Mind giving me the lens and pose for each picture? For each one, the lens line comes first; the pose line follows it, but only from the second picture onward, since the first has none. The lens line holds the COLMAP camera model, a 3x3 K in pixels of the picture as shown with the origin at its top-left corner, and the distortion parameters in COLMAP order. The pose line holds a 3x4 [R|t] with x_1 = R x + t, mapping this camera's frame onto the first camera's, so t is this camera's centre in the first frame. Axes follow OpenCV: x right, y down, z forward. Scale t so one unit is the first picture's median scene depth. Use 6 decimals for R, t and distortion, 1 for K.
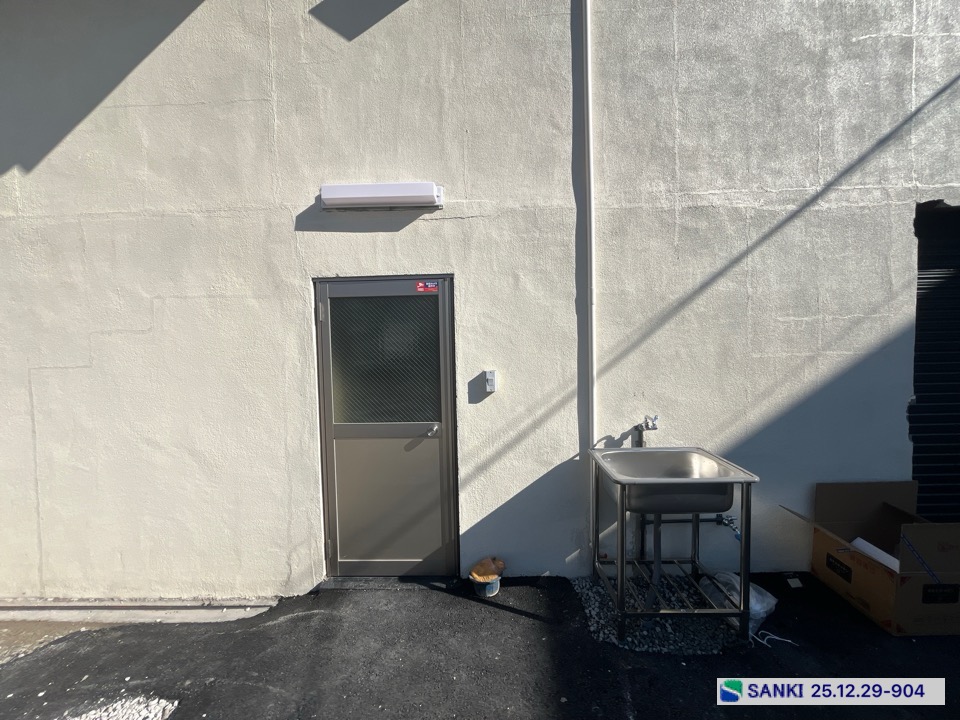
lens RADIAL K [[389.2, 0, 477.1], [0, 389.2, 360.5], [0, 0, 1]] dist [-0.002020, -0.000263]
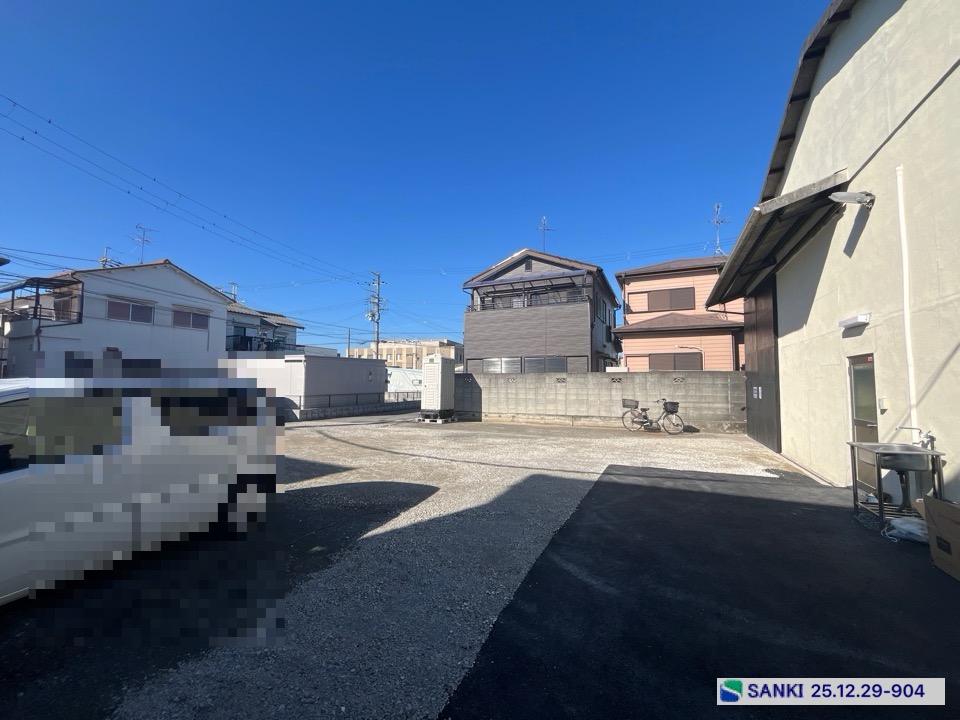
lens RADIAL K [[389.2, 0, 477.1], [0, 389.2, 360.5], [0, 0, 1]] dist [-0.002020, -0.000263]
pose [[-0.408851, -0.032668, -0.912016, 2.795590], [-0.033769, 0.999216, -0.020653, -0.061876], [0.911976, 0.022354, -0.409634, -0.115131]]
